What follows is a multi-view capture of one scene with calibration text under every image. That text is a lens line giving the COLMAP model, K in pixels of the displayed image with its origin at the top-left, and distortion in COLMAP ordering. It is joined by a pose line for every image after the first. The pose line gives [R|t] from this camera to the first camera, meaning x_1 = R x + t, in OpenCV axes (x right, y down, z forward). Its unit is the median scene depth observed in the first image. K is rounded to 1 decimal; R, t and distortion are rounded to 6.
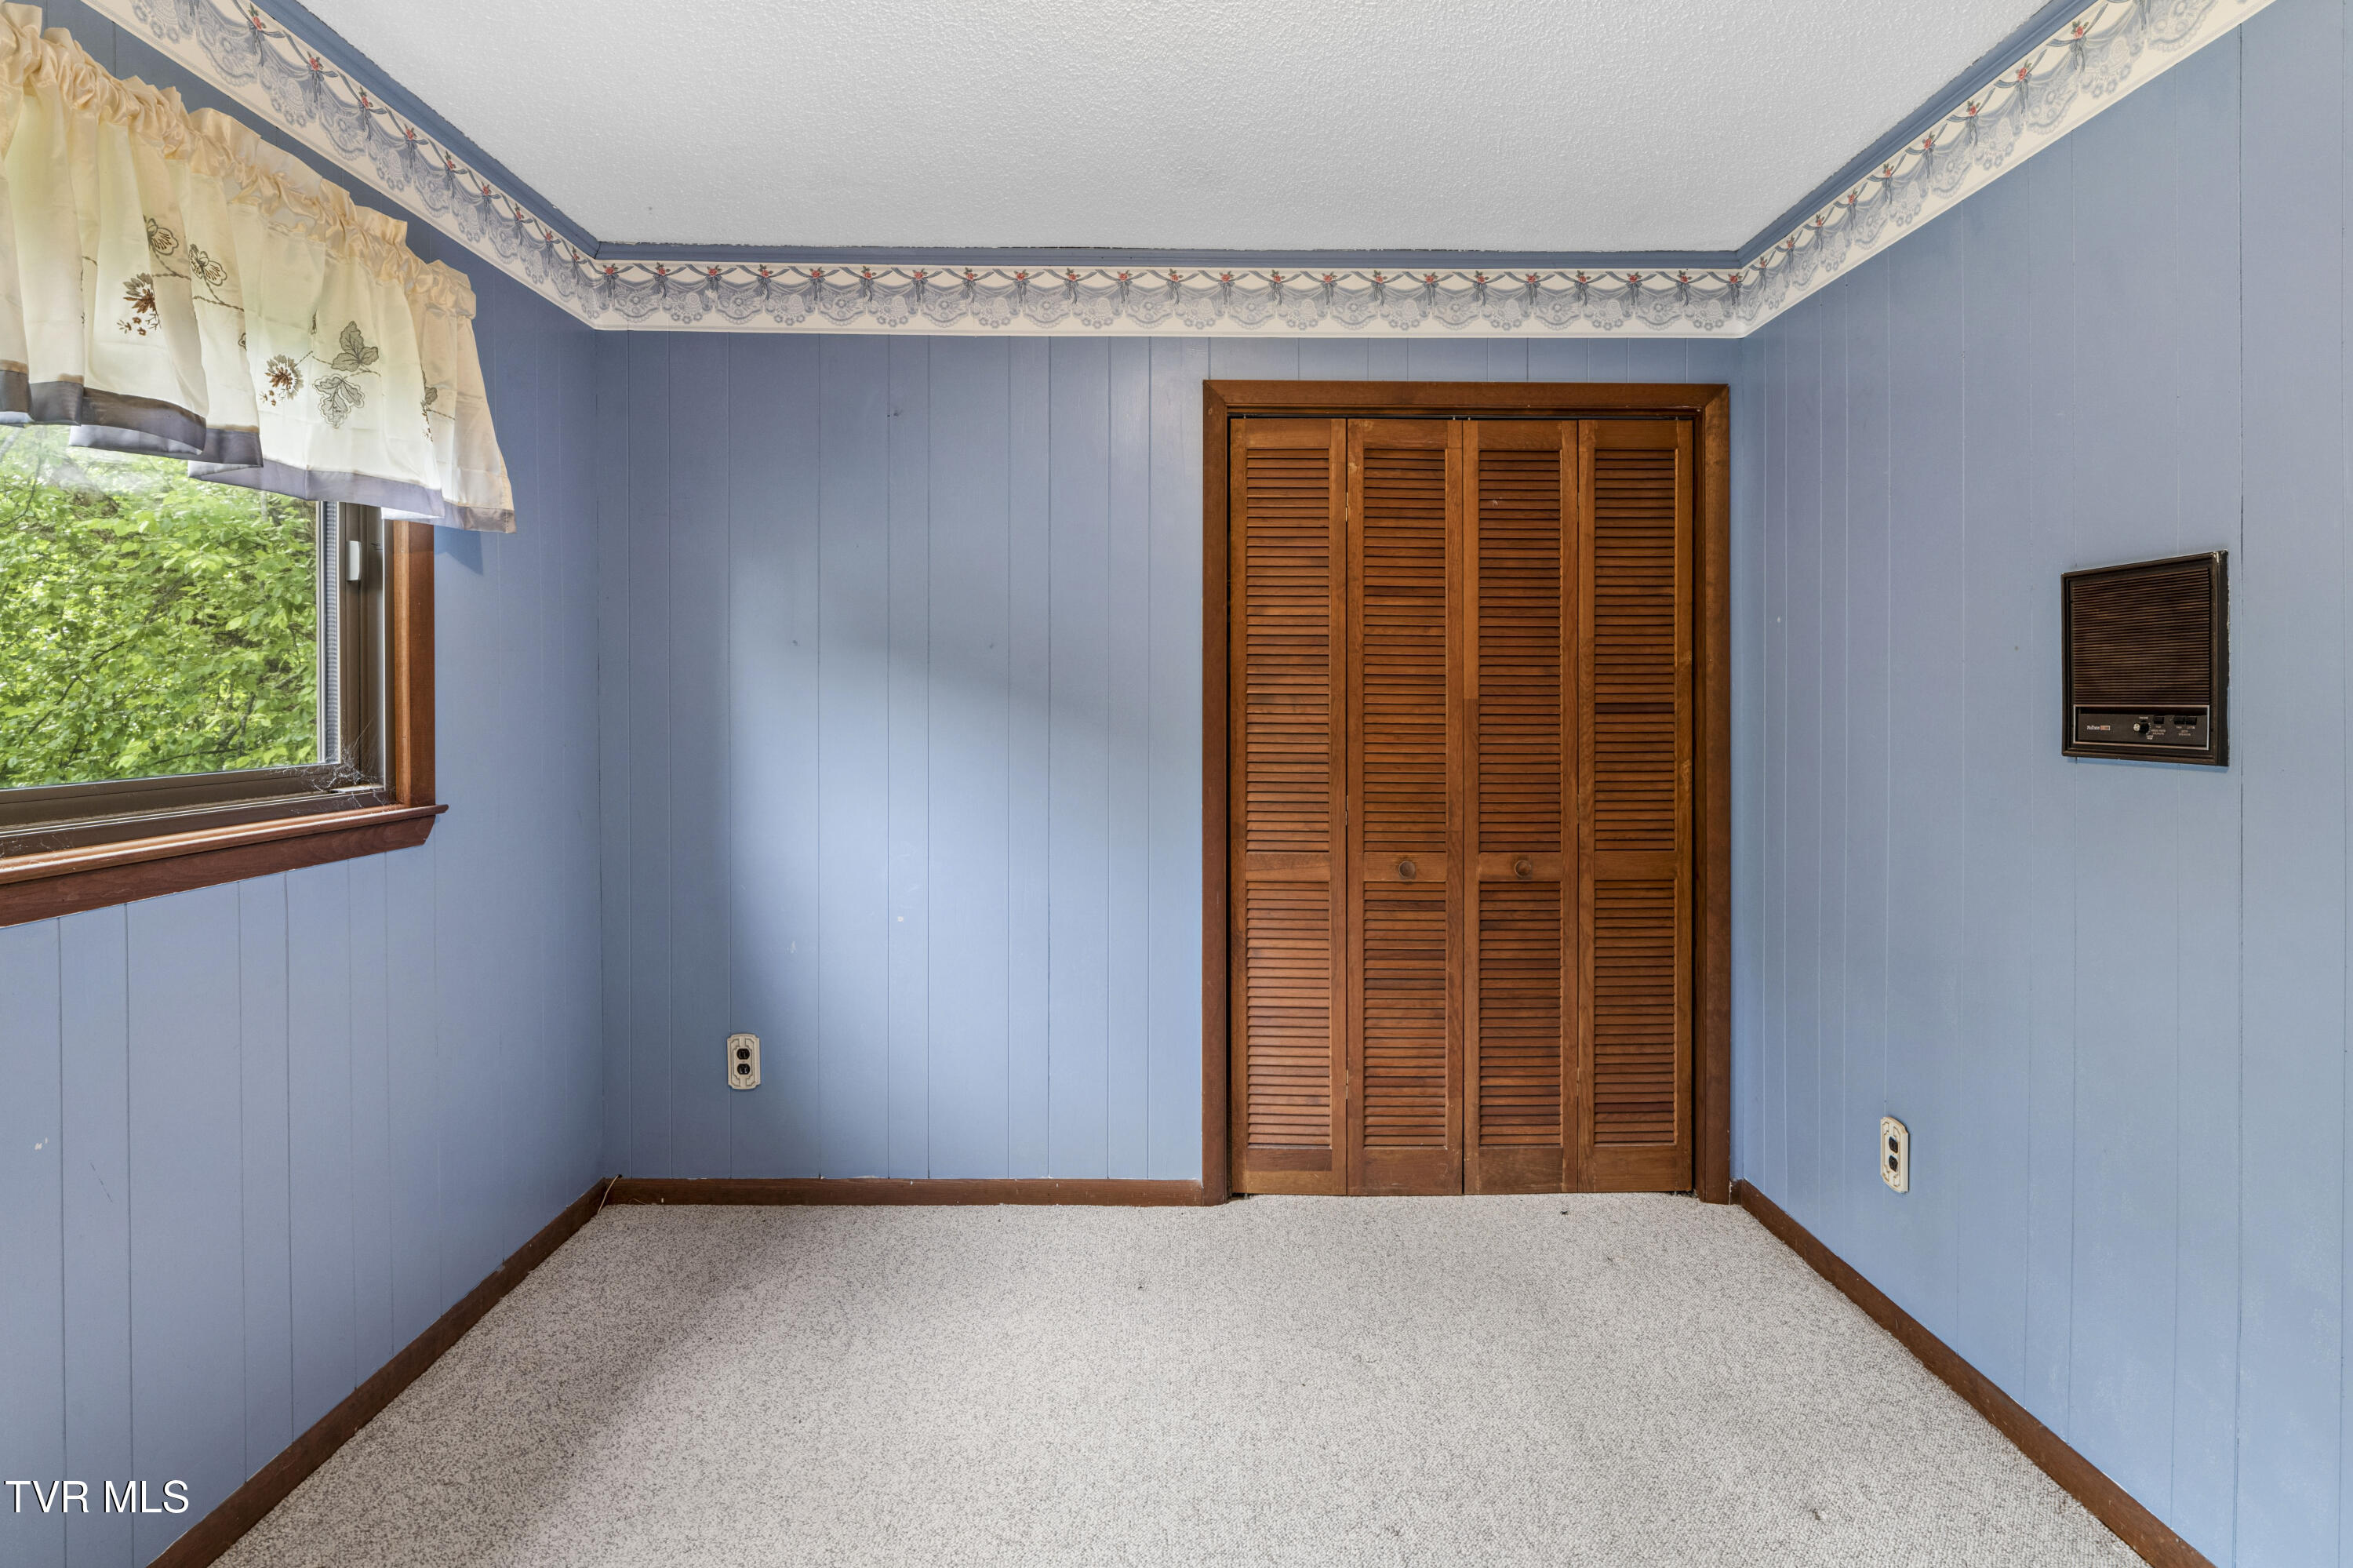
lens RADIAL K [[1207.7, 0, 1179.1], [0, 1207.7, 698.6], [0, 0, 1]] dist [-0.003233, -0.001171]
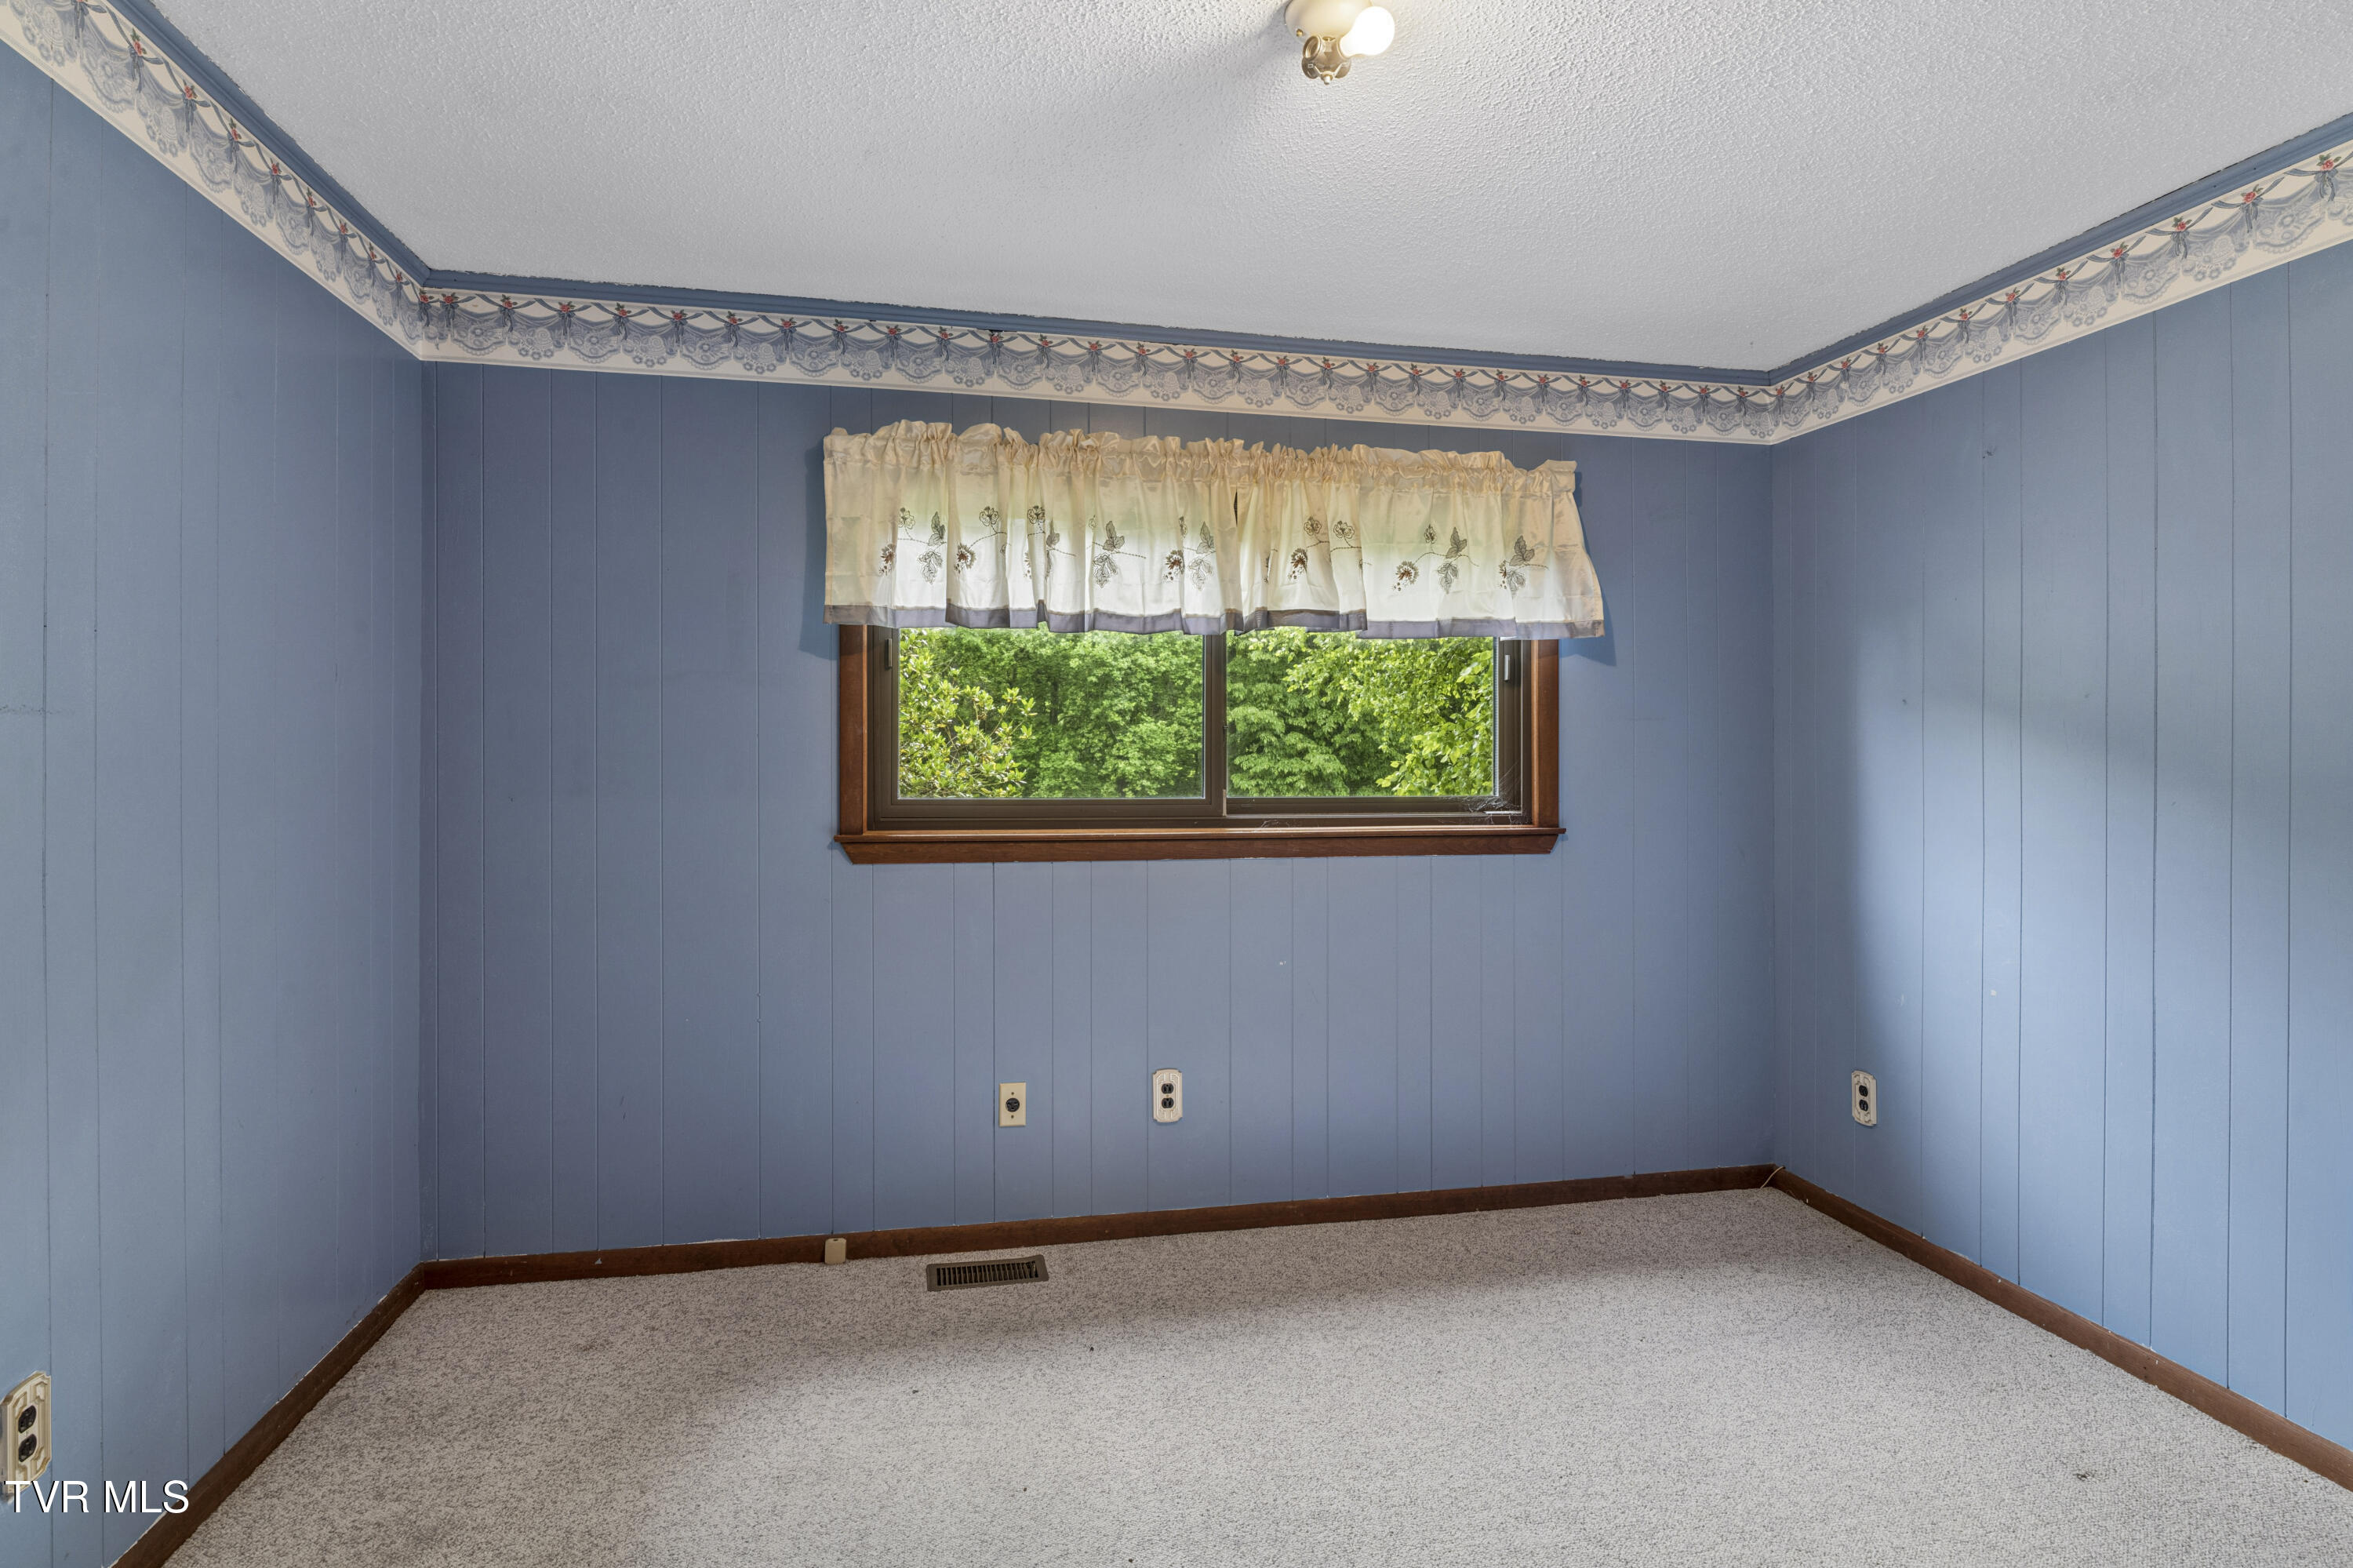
lens RADIAL K [[1193.8, 0, 1173.7], [0, 1193.8, 737.1], [0, 0, 1]] dist [-0.007068, 0.000463]
pose [[0.187328, -0.013735, -0.982201, 0.590702], [-0.002586, 0.999892, -0.014476, -0.000005], [0.982294, 0.005252, 0.187272, 0.218599]]
